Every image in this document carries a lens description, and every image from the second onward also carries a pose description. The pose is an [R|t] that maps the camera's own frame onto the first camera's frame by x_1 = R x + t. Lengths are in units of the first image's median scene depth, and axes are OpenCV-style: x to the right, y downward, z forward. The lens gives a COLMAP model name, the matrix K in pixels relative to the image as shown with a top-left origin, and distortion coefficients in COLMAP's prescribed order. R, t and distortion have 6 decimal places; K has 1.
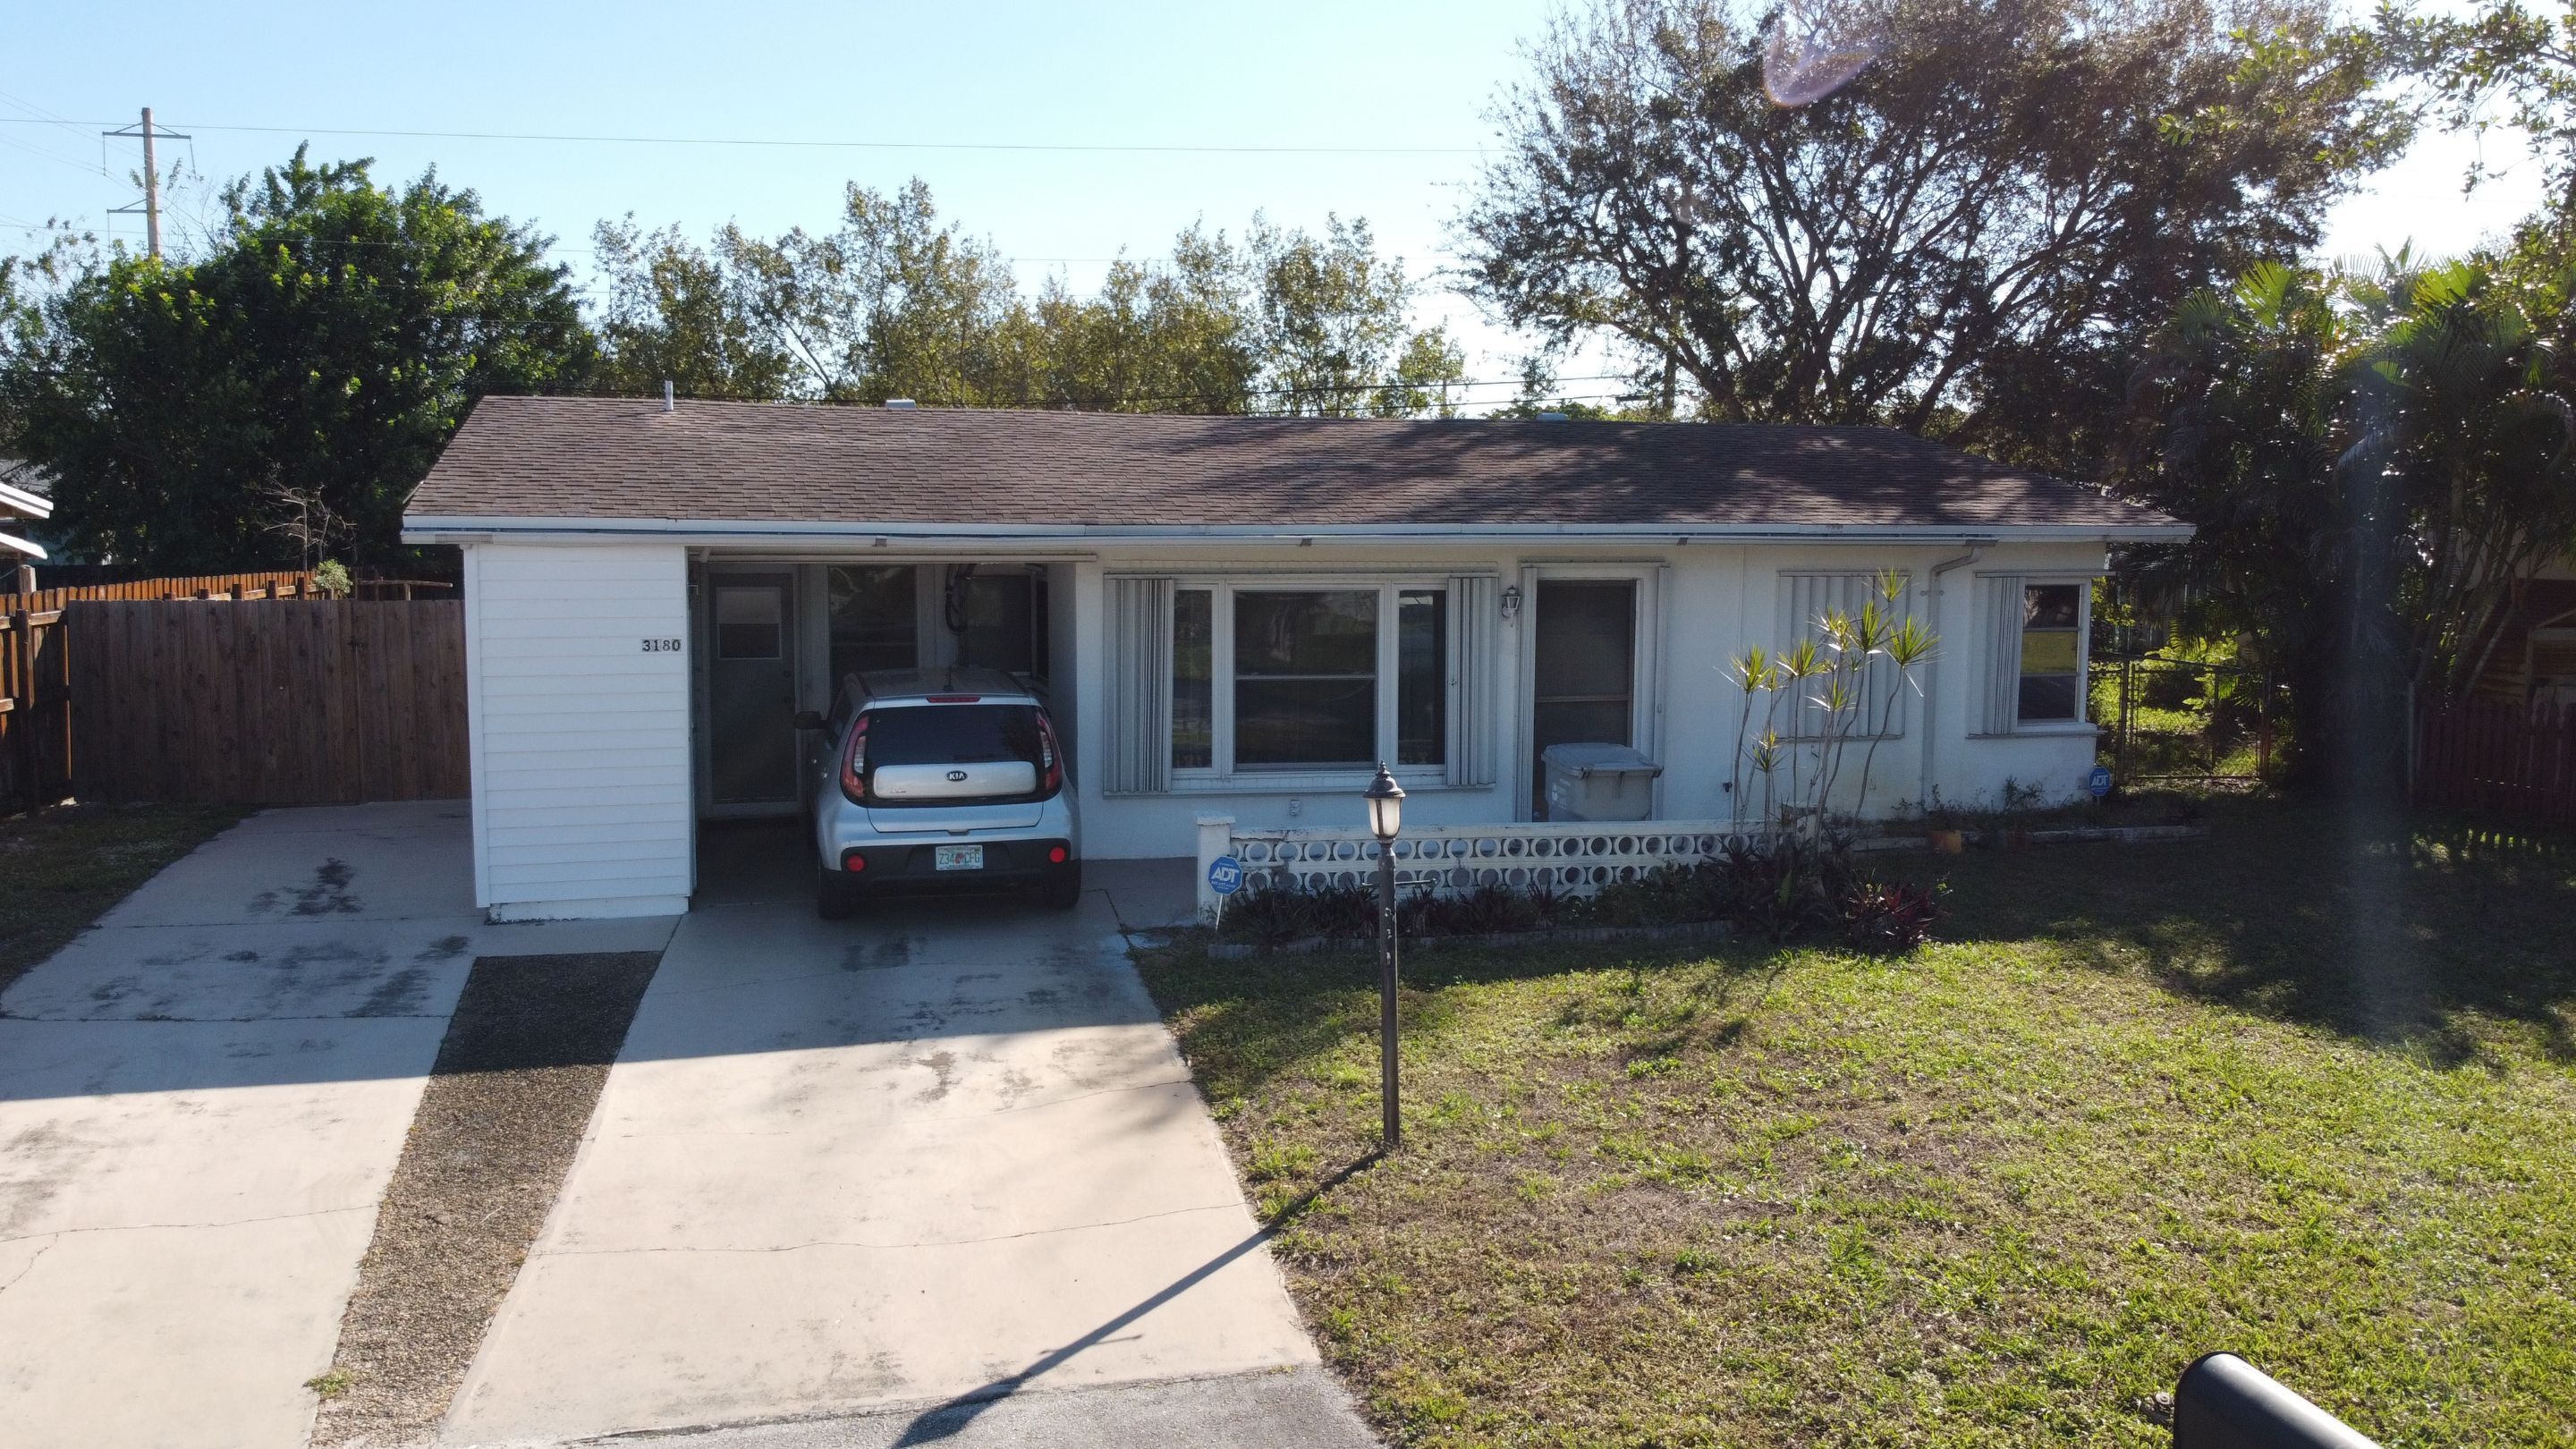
lens RADIAL K [[1950.2, 0, 1294.2], [0, 1950.2, 728.8], [0, 0, 1]] dist [0.000439, -0.001449]
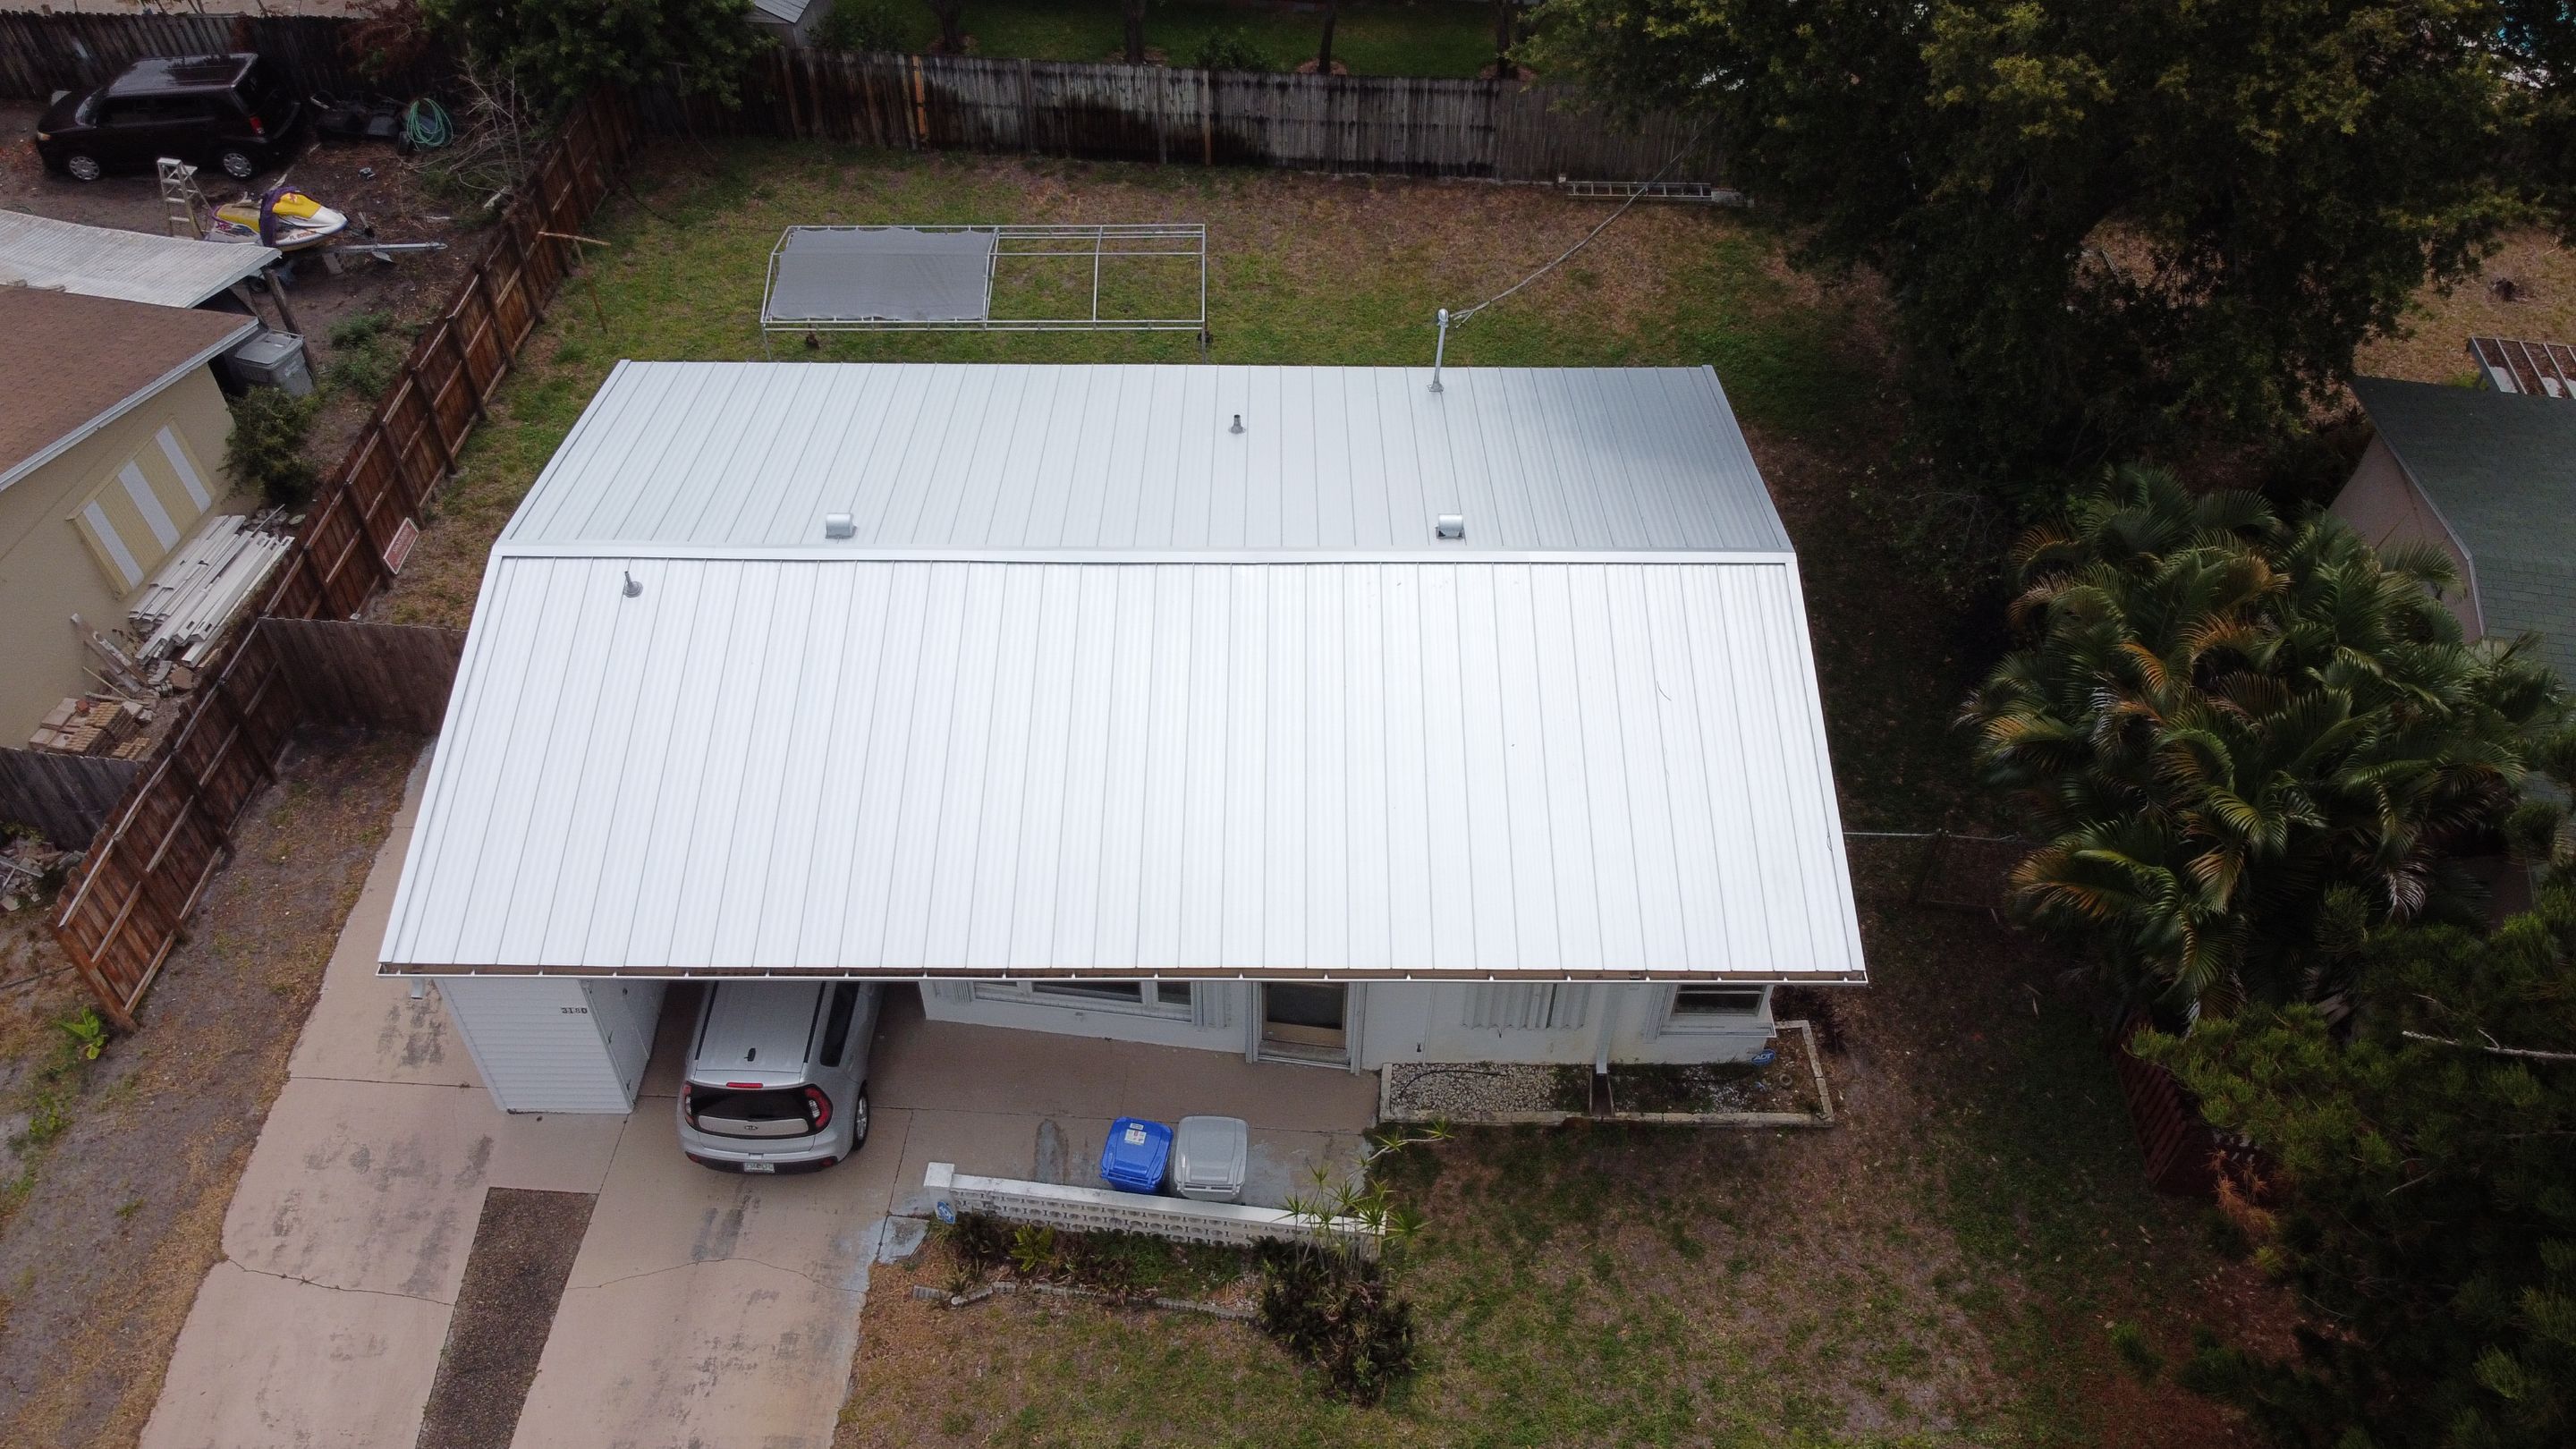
lens RADIAL K [[1950.2, 0, 1283.1], [0, 1950.2, 716.9], [0, 0, 1]] dist [0.000439, -0.001449]
pose [[0.959311, 0.201815, -0.197466, 0.556517], [-0.030595, 0.769544, 0.637861, -1.520846], [0.280689, -0.605866, 0.744406, 0.270888]]
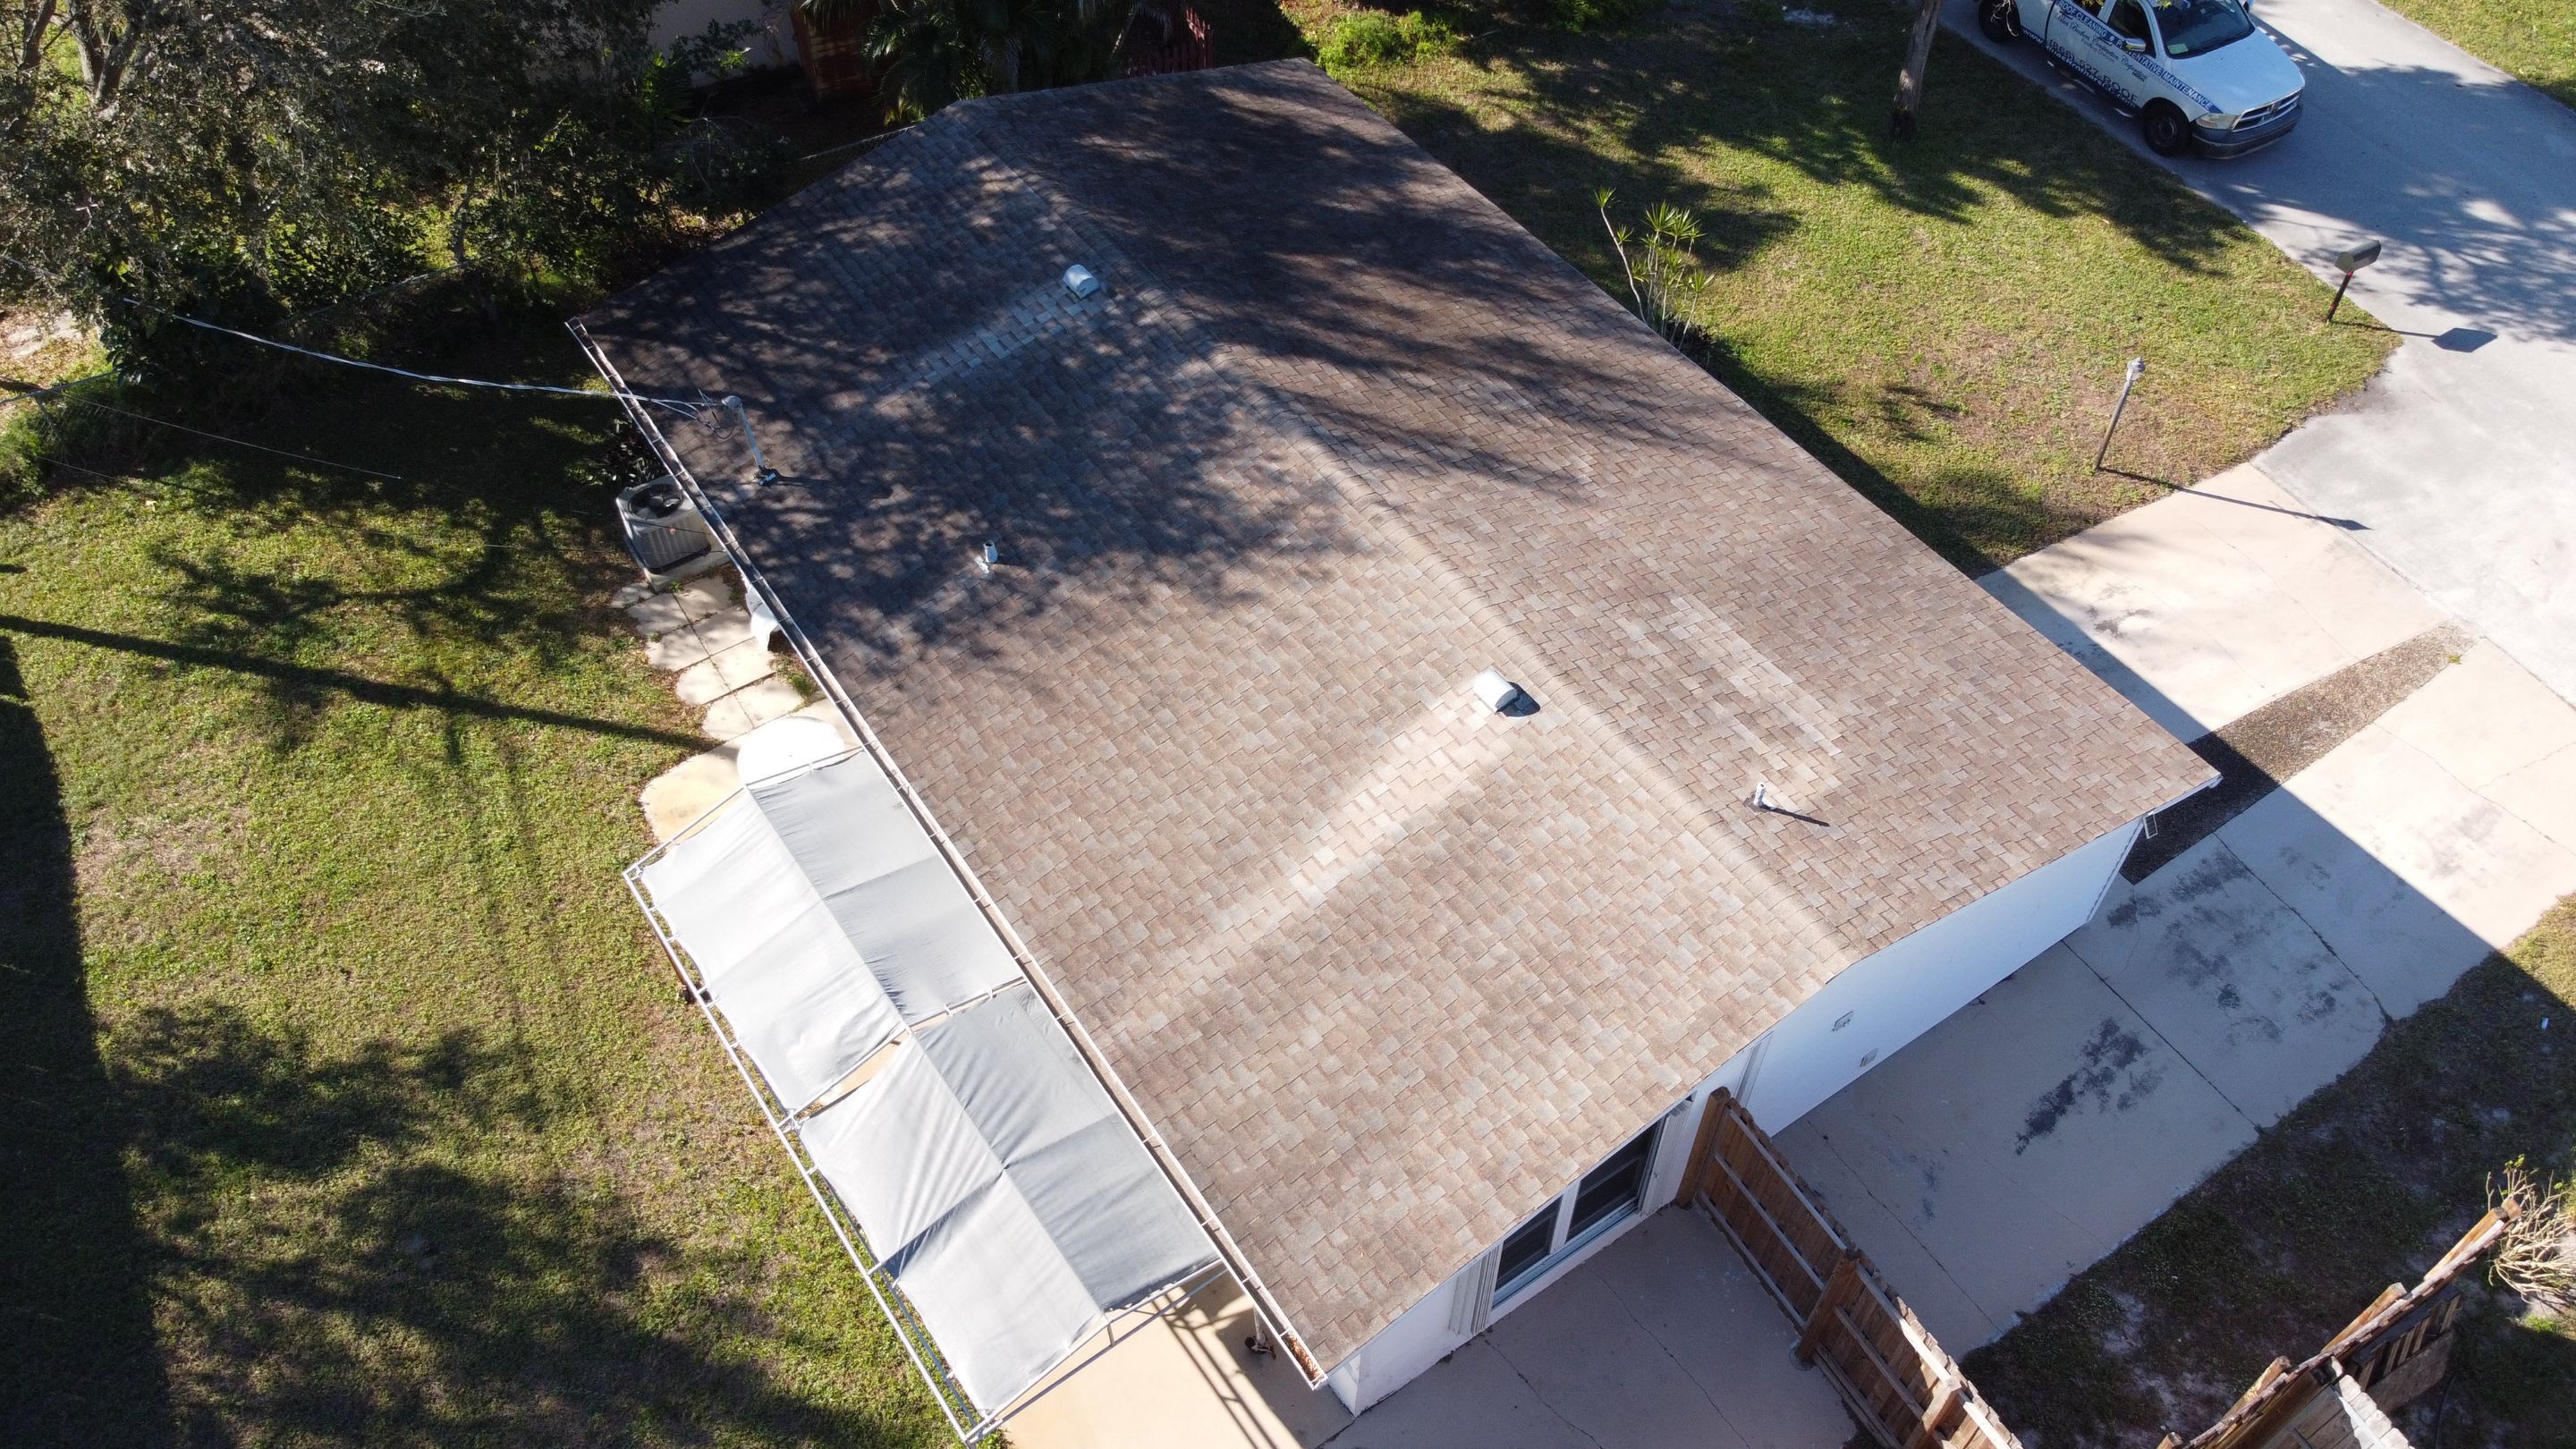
lens RADIAL K [[1950.2, 0, 1297.0], [0, 1950.2, 710.9], [0, 0, 1]] dist [0.000439, -0.001449]
pose [[-0.309947, -0.726851, 0.612878, -1.331723], [0.094176, 0.617982, 0.780531, -1.576564], [-0.946078, 0.299641, -0.123090, 2.221114]]
